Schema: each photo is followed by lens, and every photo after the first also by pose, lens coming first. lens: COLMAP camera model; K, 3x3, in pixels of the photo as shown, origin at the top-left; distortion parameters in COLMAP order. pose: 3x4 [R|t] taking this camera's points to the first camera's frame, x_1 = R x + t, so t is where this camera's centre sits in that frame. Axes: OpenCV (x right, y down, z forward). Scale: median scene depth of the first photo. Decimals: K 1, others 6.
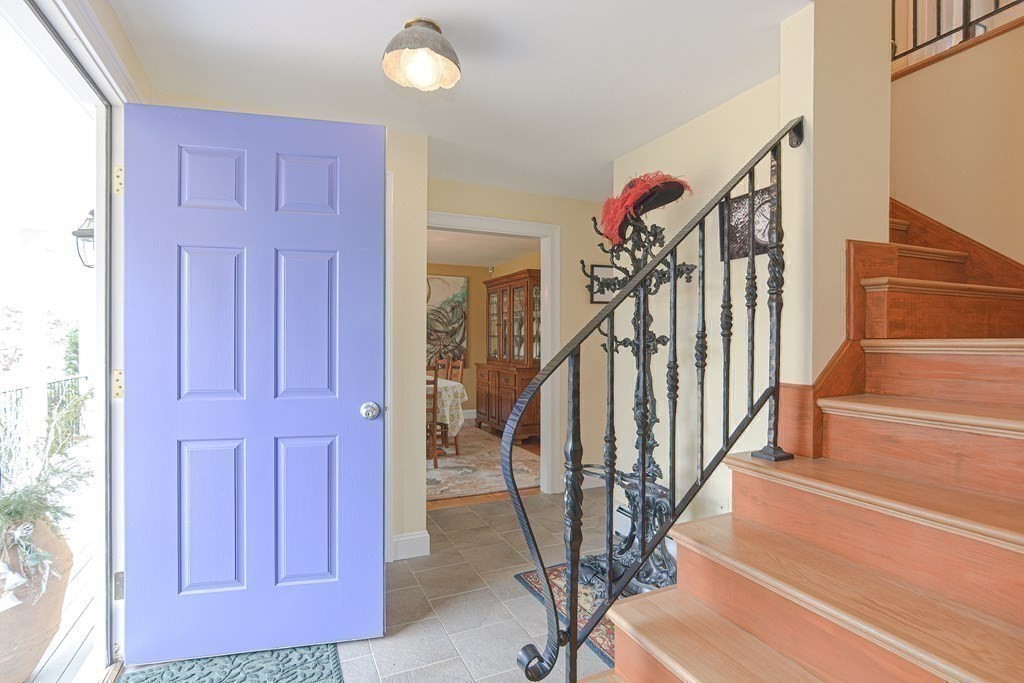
lens RADIAL K [[498.3, 0, 511.0], [0, 498.3, 341.1], [0, 0, 1]] dist [-0.009103, 0.004669]
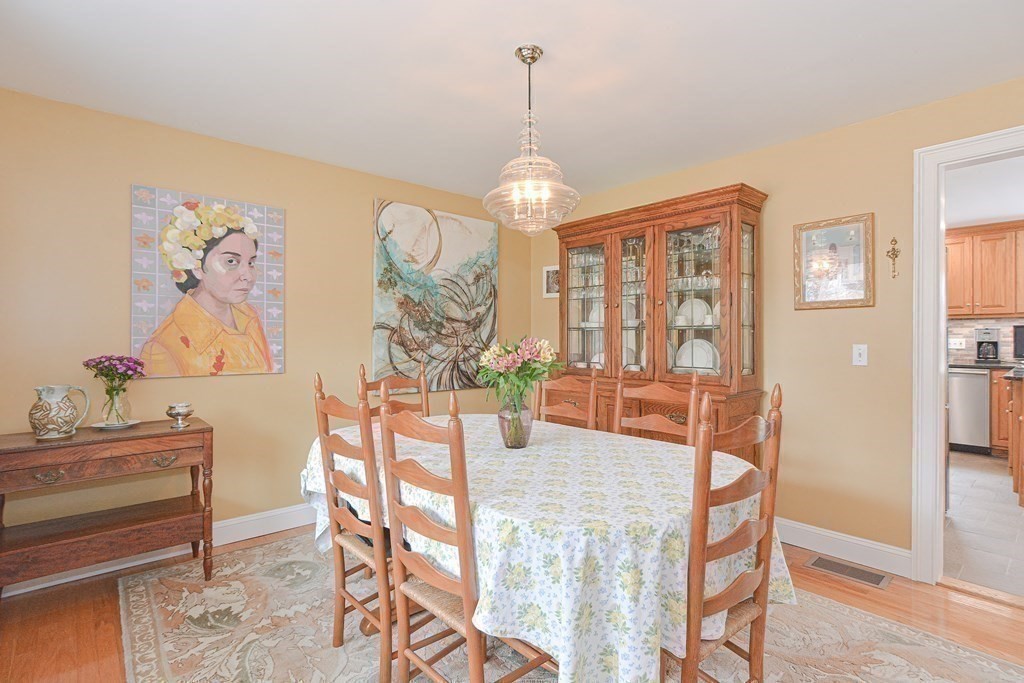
lens RADIAL K [[498.3, 0, 511.6], [0, 498.3, 338.0], [0, 0, 1]] dist [-0.009103, 0.004669]
pose [[0.956748, -0.003299, 0.290898, -0.238766], [0.003713, 0.999993, -0.000869, 0.000356], [-0.290893, 0.001912, 0.956754, 0.473651]]
